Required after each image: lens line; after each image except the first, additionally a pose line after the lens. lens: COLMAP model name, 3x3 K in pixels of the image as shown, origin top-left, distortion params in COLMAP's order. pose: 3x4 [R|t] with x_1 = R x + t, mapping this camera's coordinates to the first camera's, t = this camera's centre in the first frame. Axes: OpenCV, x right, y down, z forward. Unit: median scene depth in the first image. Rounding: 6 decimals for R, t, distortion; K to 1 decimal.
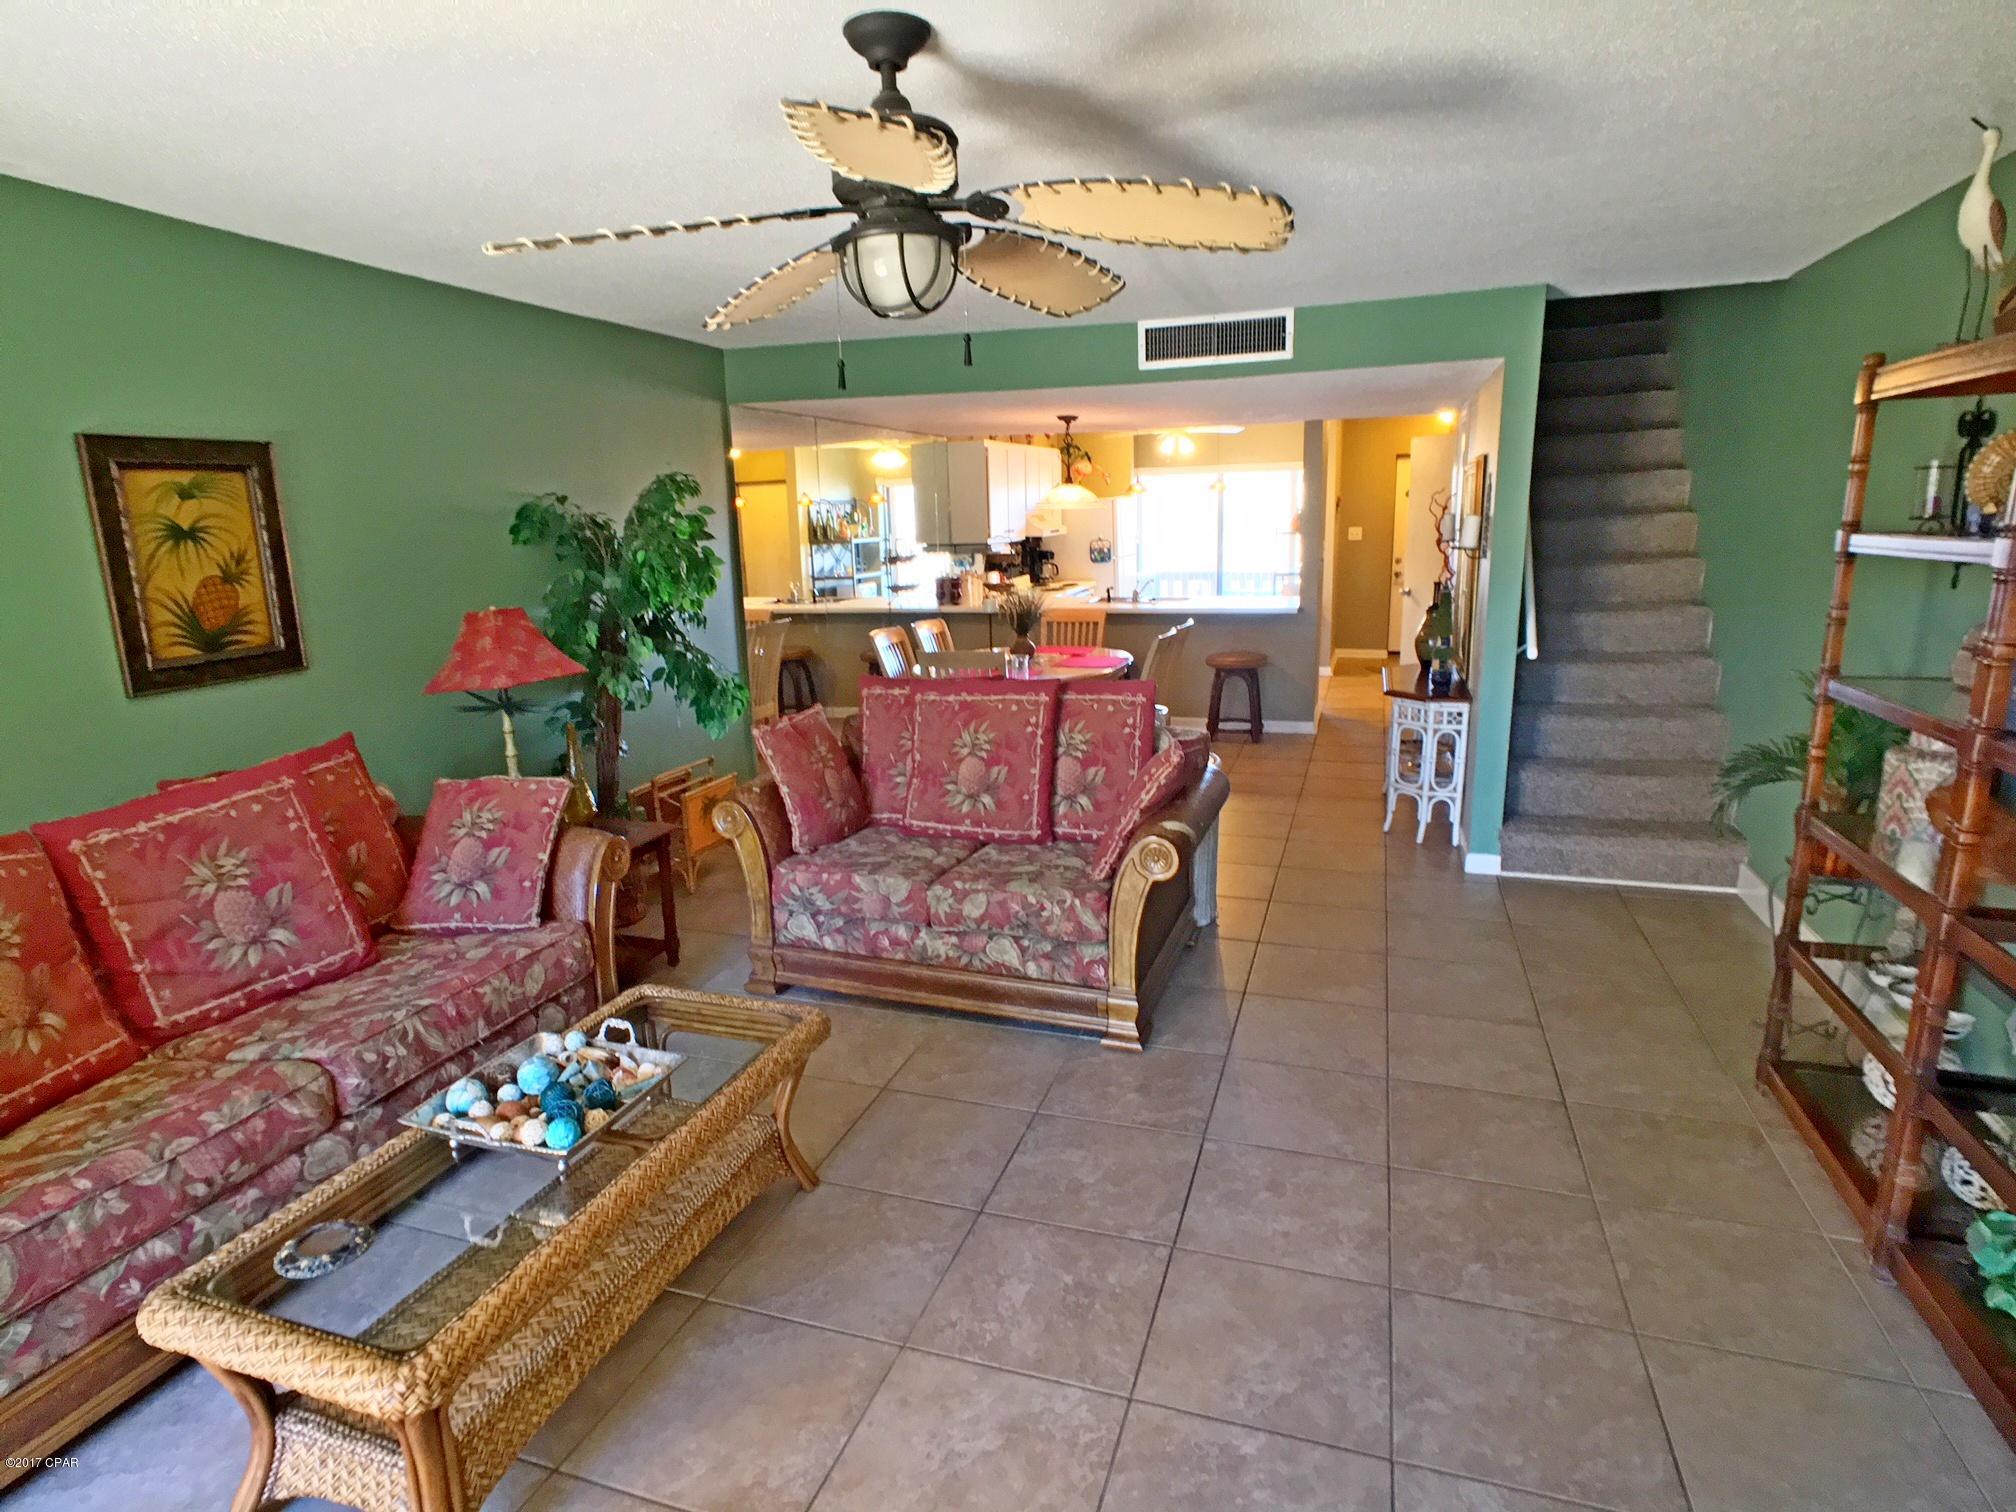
lens RADIAL K [[1113.1, 0, 1005.7], [0, 1113.1, 759.2], [0, 0, 1]] dist [-0.007627, 0.001179]
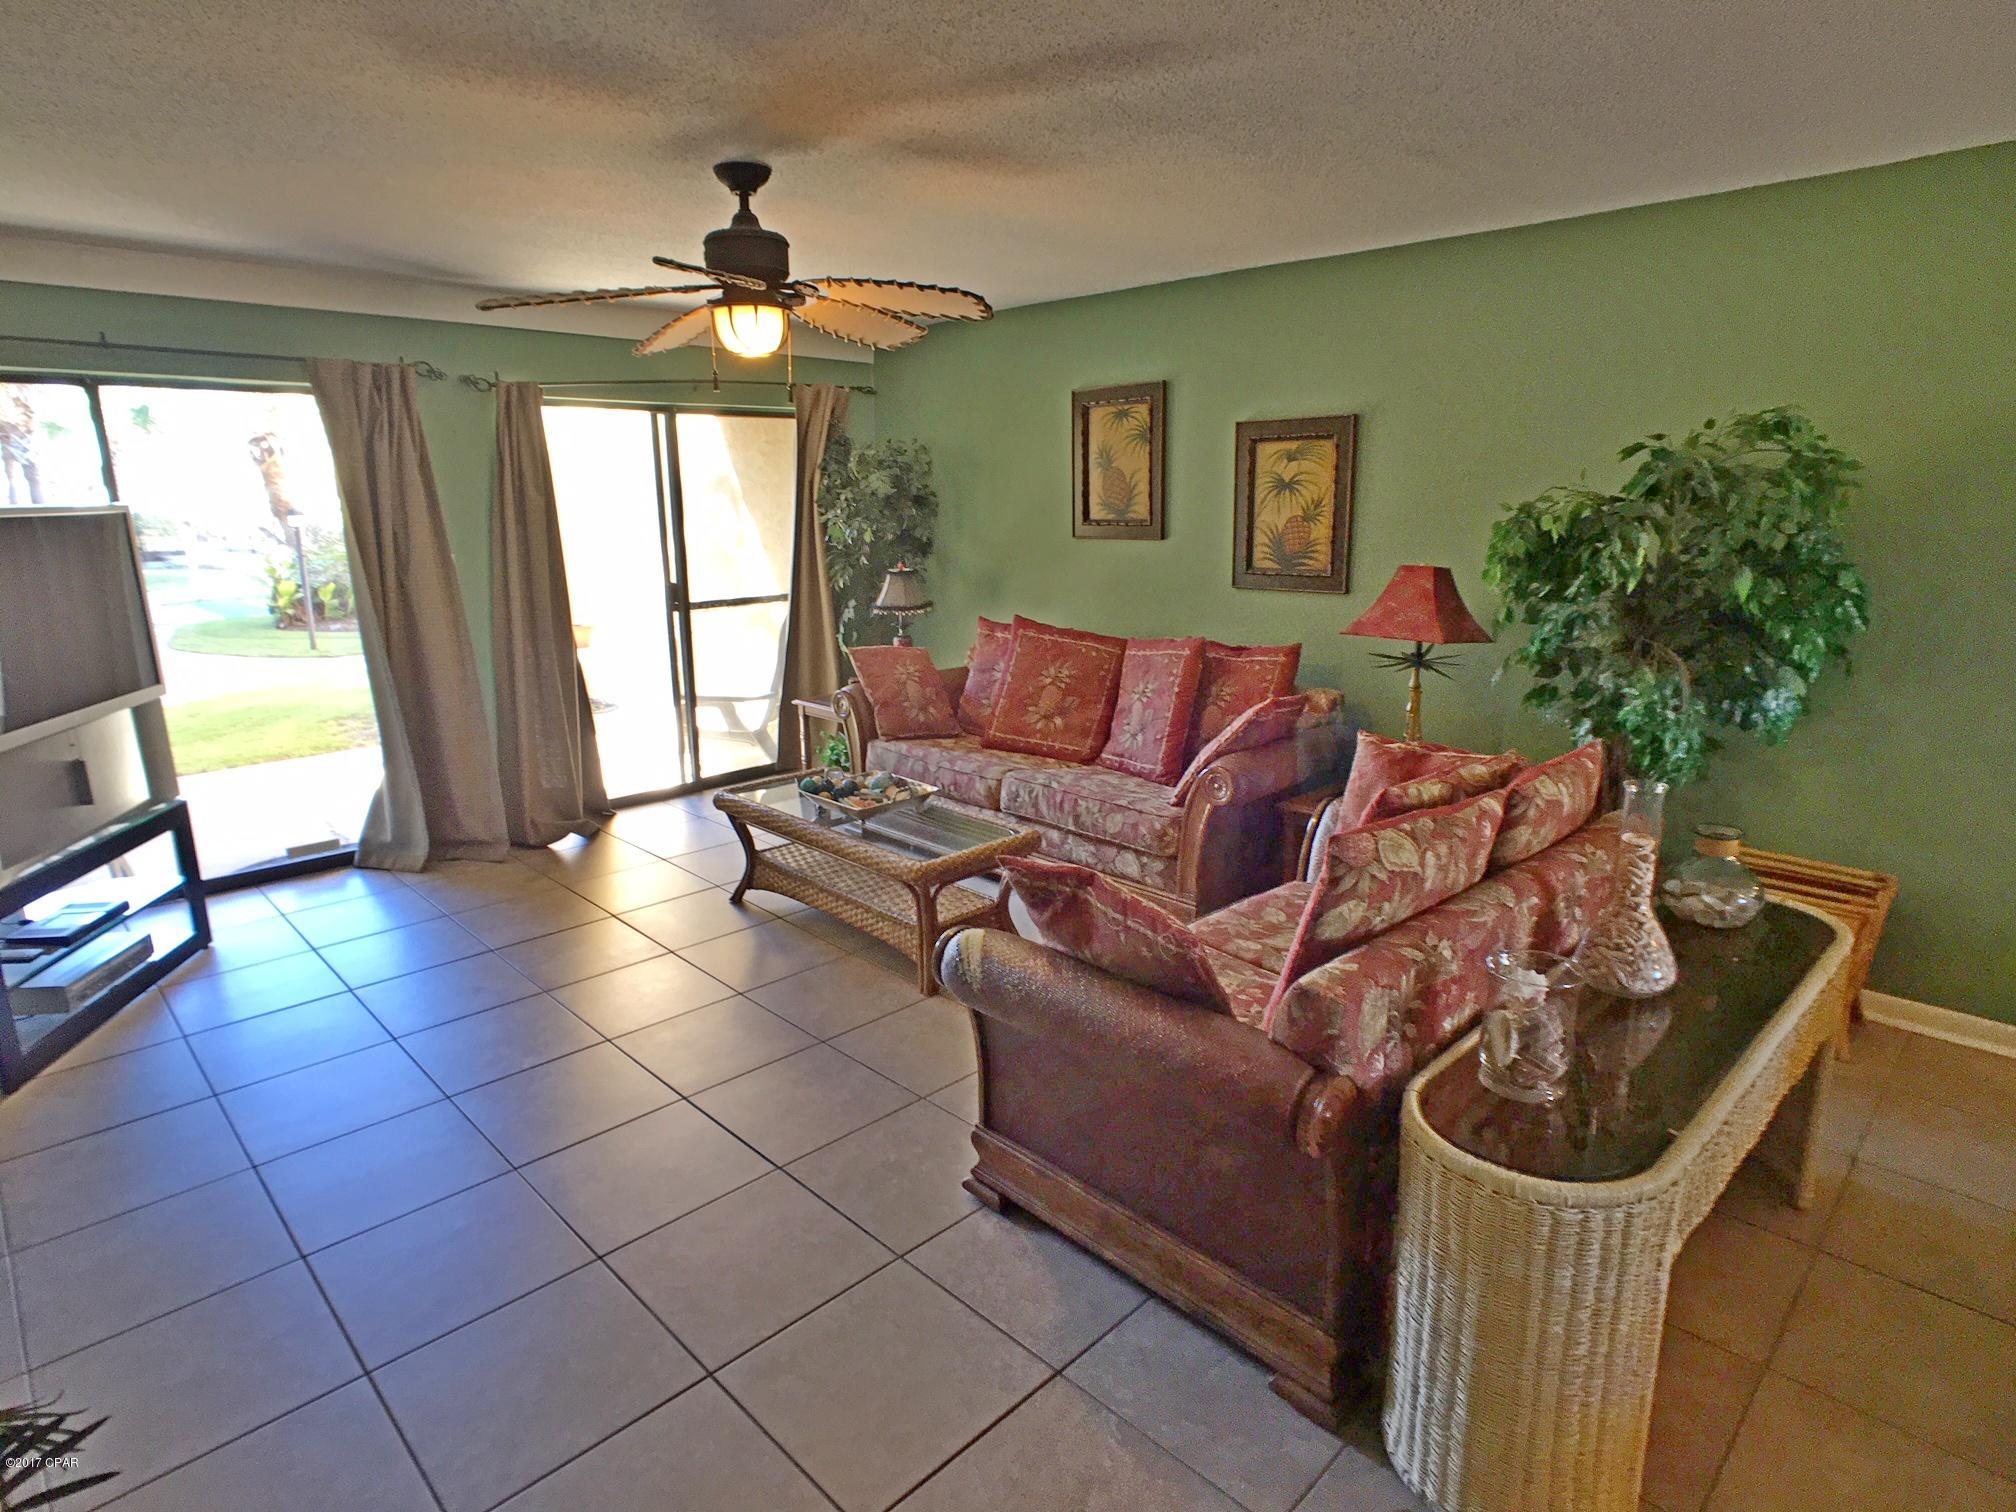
lens RADIAL K [[1113.1, 0, 1009.4], [0, 1113.1, 750.7], [0, 0, 1]] dist [-0.007627, 0.001179]
pose [[-0.454703, 0.227797, -0.861019, 0.755504], [-0.170143, 0.926718, 0.335030, -0.305137], [0.874241, 0.298835, -0.382623, 1.335486]]
